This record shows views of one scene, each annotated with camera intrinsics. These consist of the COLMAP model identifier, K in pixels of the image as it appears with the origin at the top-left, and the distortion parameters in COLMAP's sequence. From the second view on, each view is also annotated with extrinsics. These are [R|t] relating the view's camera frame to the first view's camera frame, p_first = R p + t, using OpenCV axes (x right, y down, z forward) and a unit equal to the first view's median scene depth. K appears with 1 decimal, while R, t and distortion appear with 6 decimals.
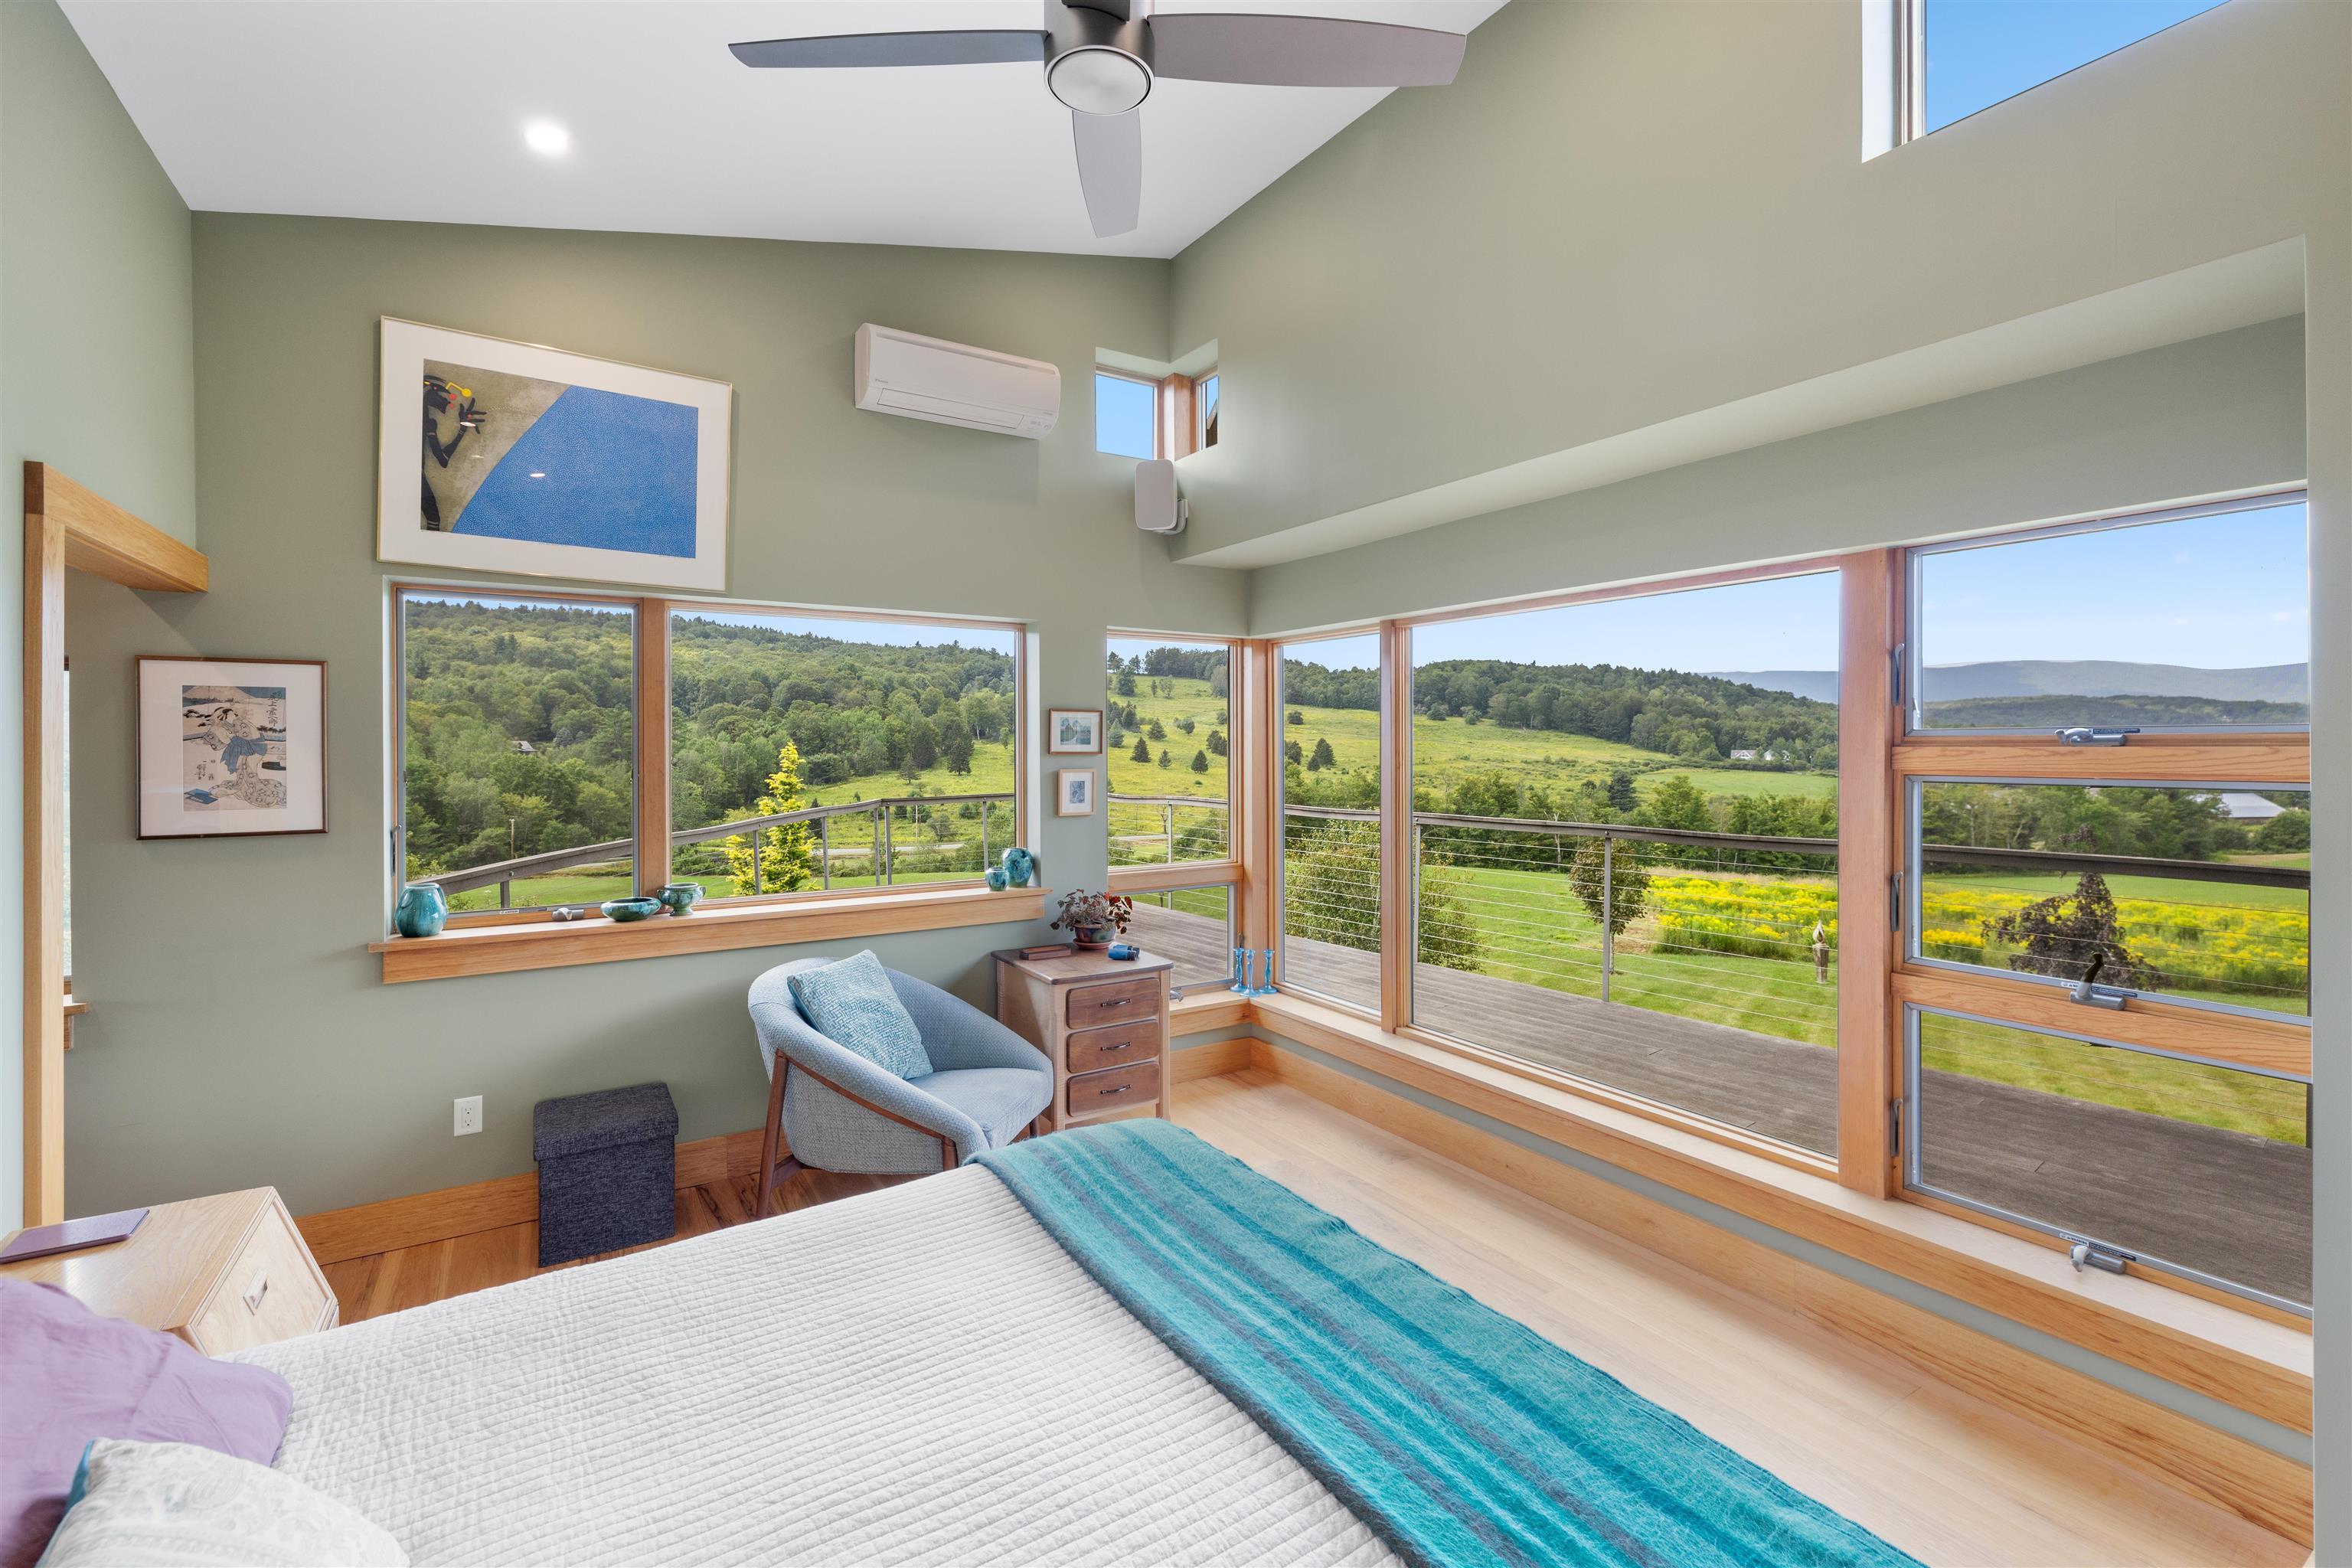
lens RADIAL K [[1015.6, 0, 1185.3], [0, 1015.6, 749.4], [0, 0, 1]] dist [0.000037, 0.000077]
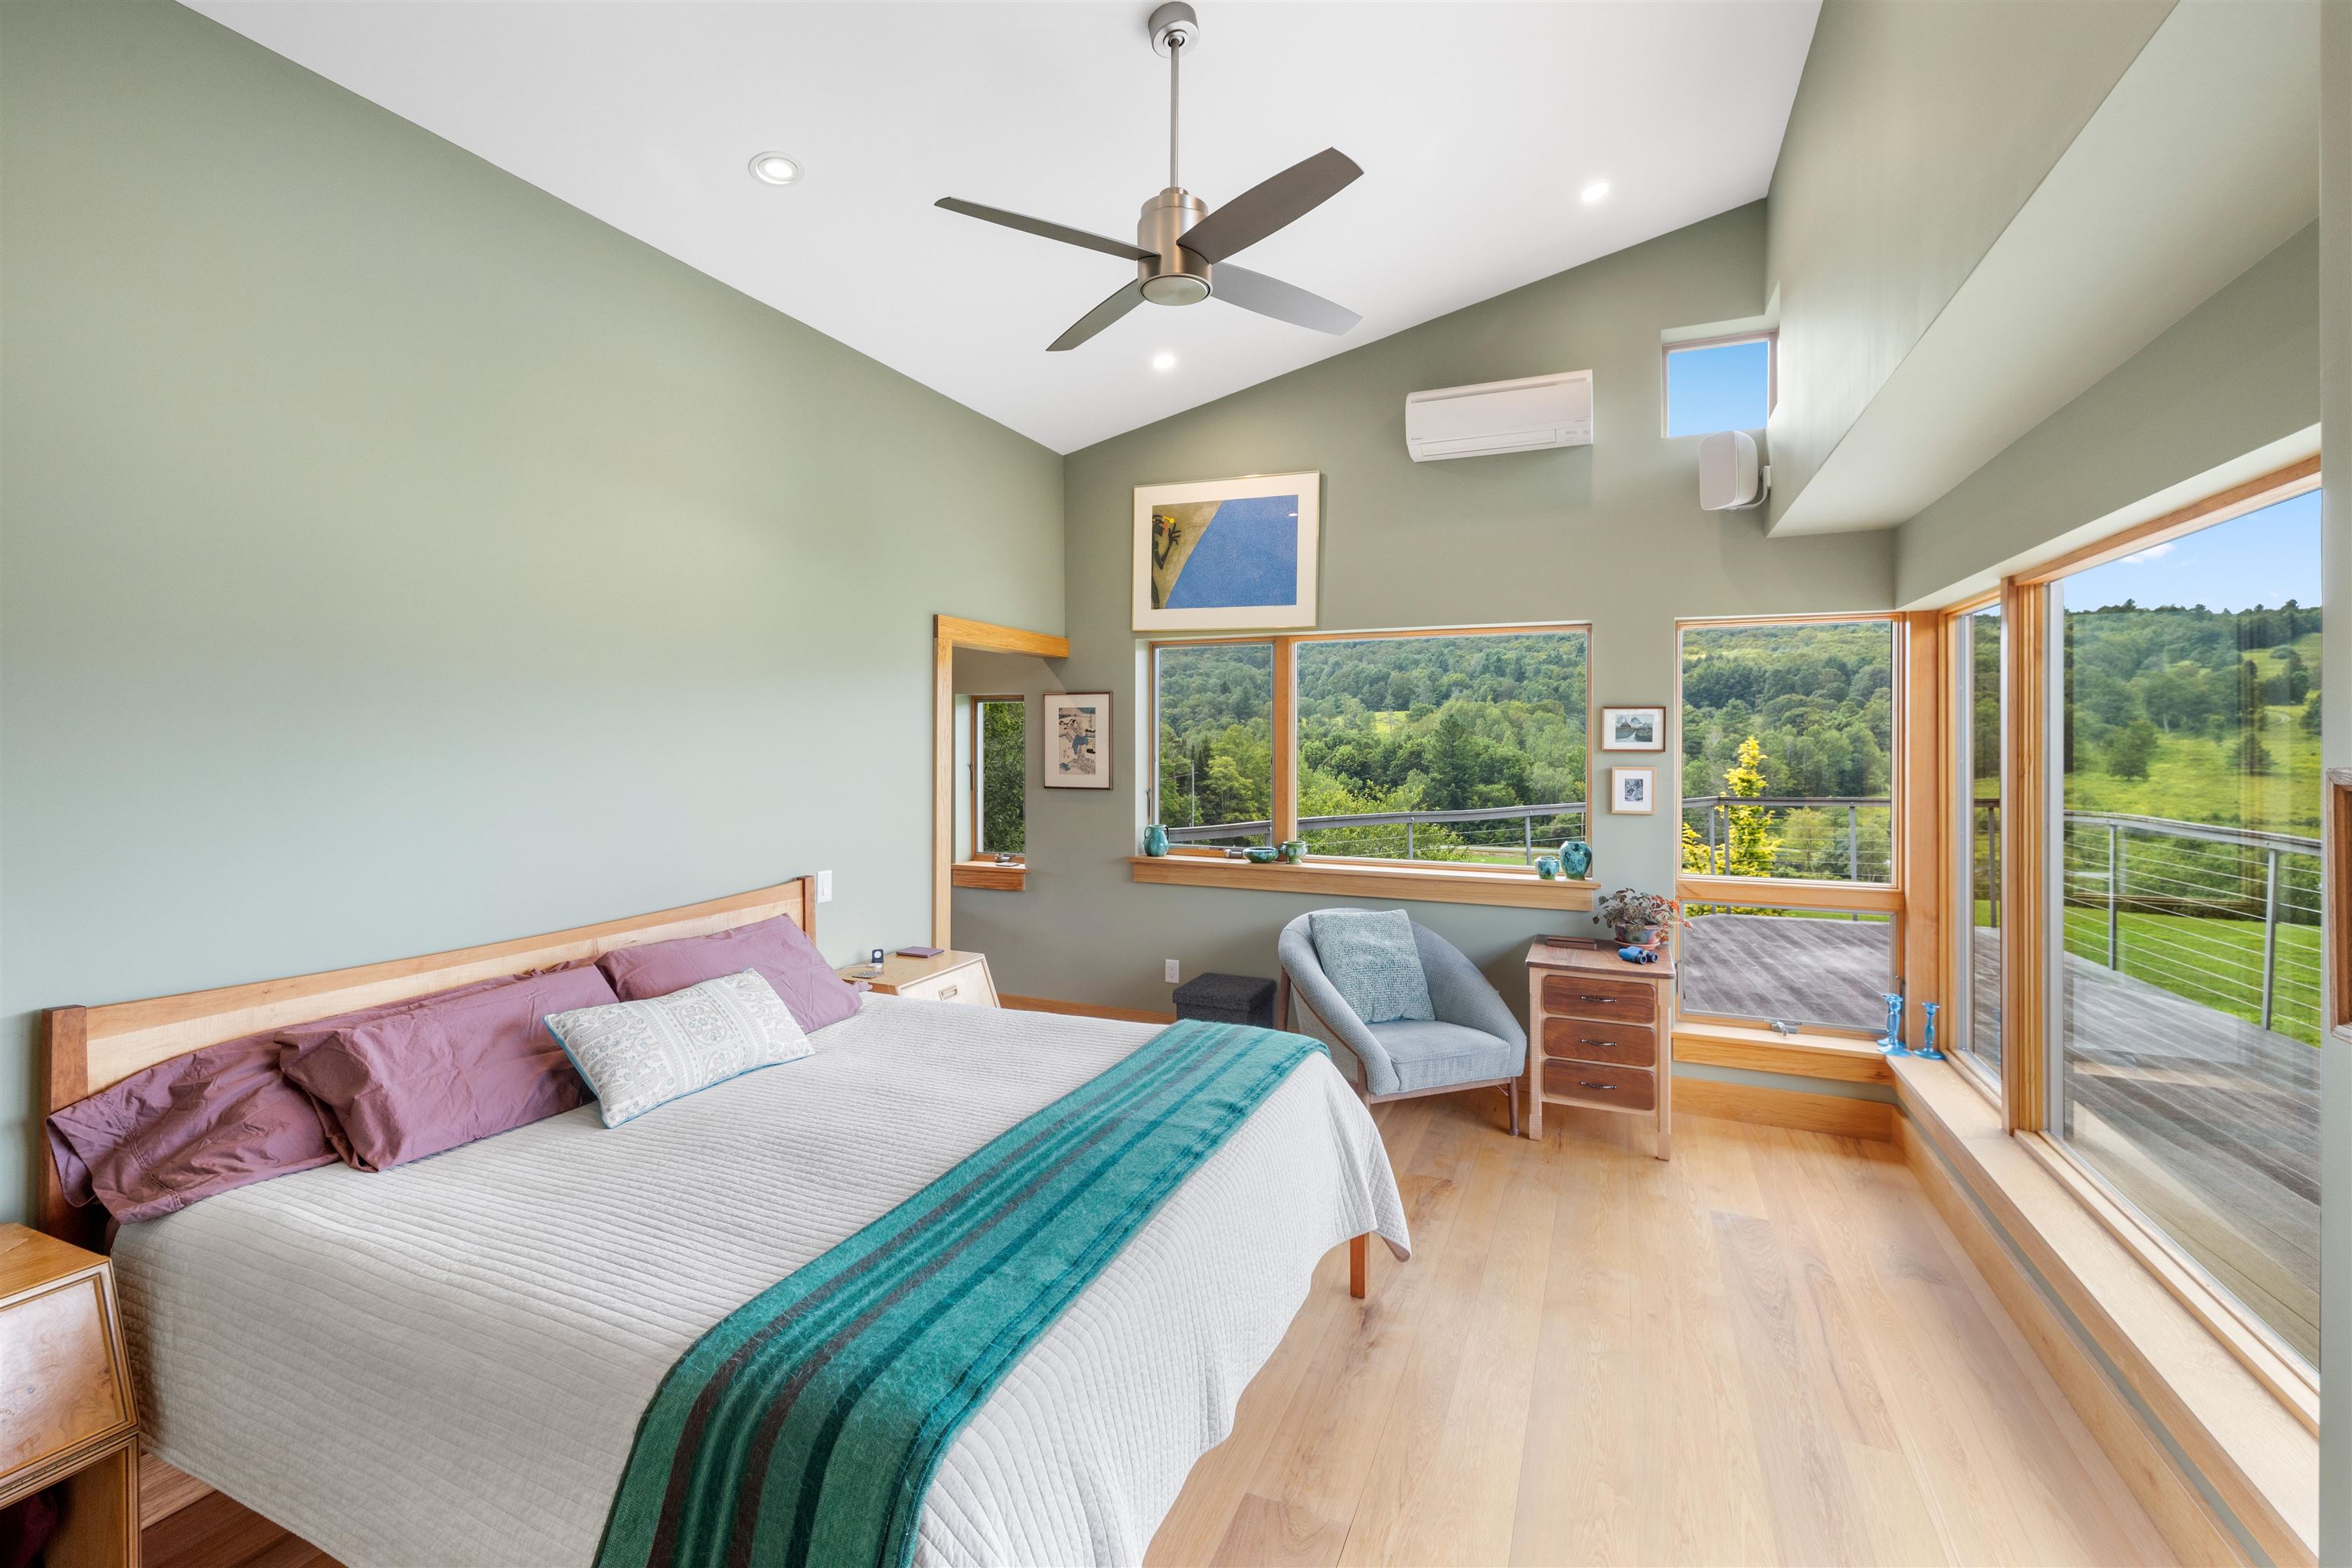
lens RADIAL K [[1035.0, 0, 1175.4], [0, 1035.0, 739.2], [0, 0, 1]] dist [-0.000936, 0.000068]
pose [[0.554380, 0.004445, -0.832252, 0.478917], [-0.007637, 0.999971, 0.000253, -0.004195], [0.832229, 0.006216, 0.554398, 0.071527]]
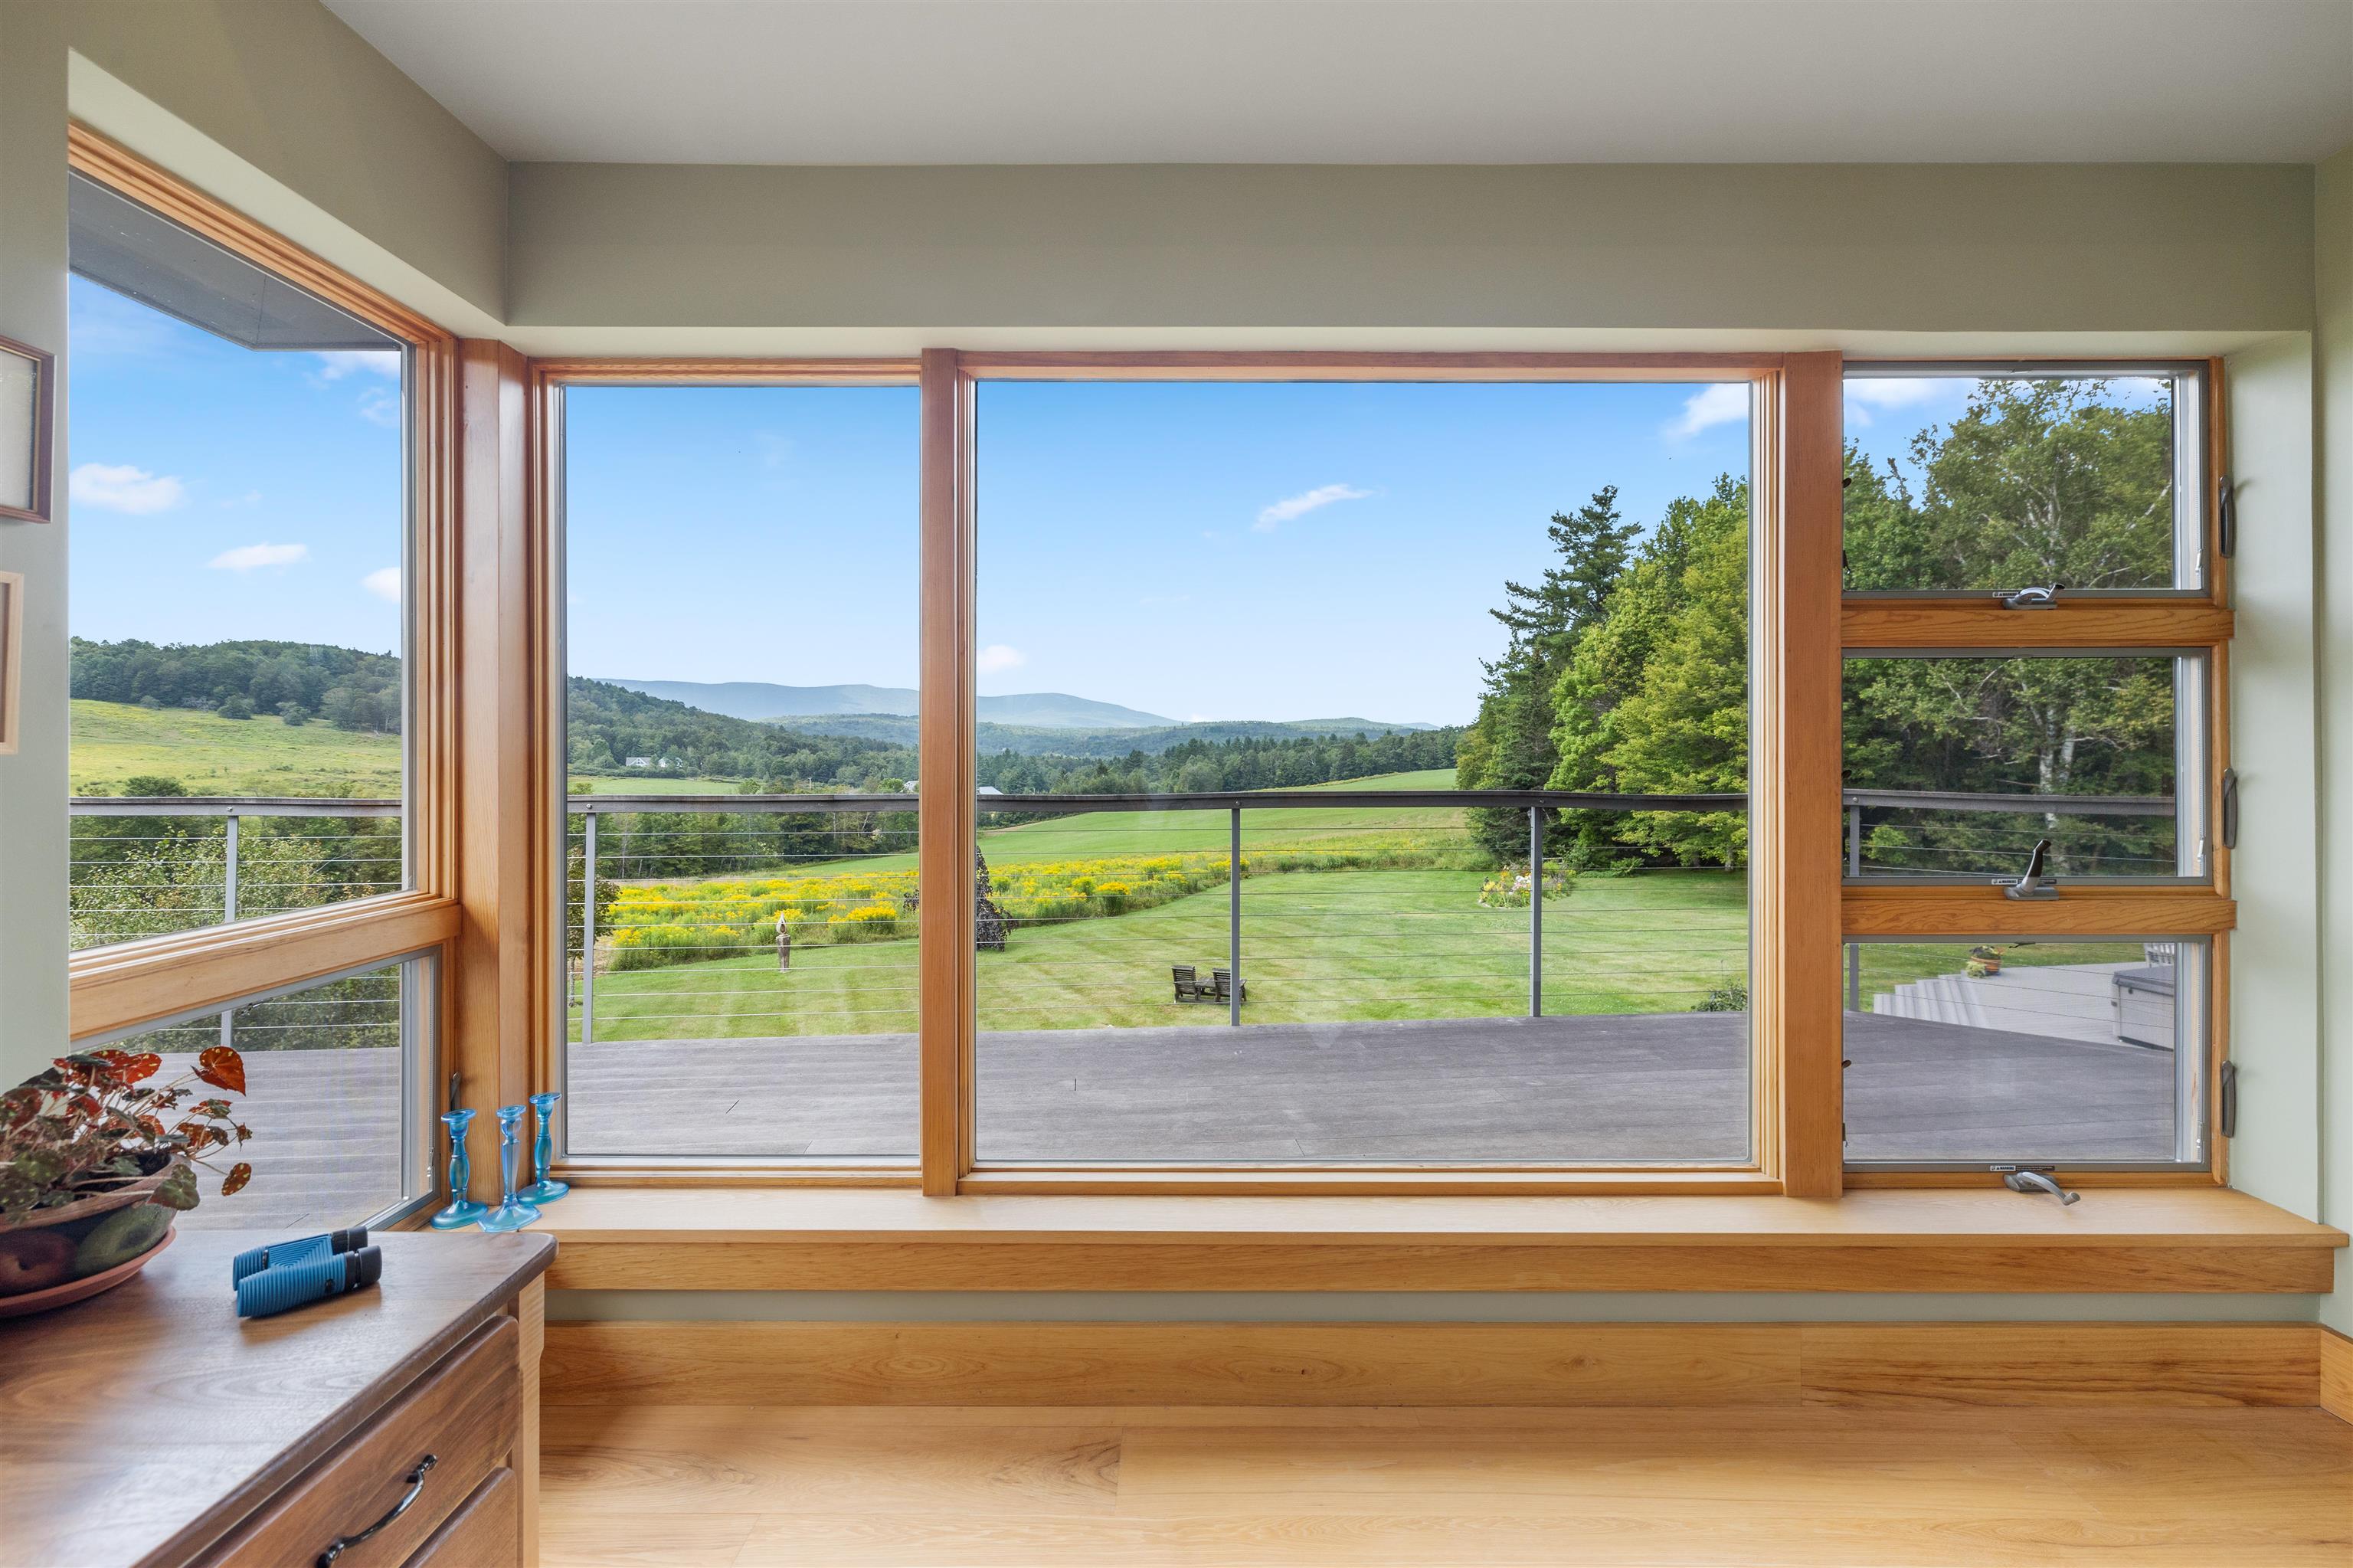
lens RADIAL K [[1003.5, 0, 1143.1], [0, 1003.5, 760.4], [0, 0, 1]] dist [-0.001805, 0.000484]
pose [[0.543811, -0.003665, 0.839200, -0.146438], [0.004612, 0.999988, 0.001379, 0.067275], [-0.839195, 0.003121, 0.543822, 0.637910]]
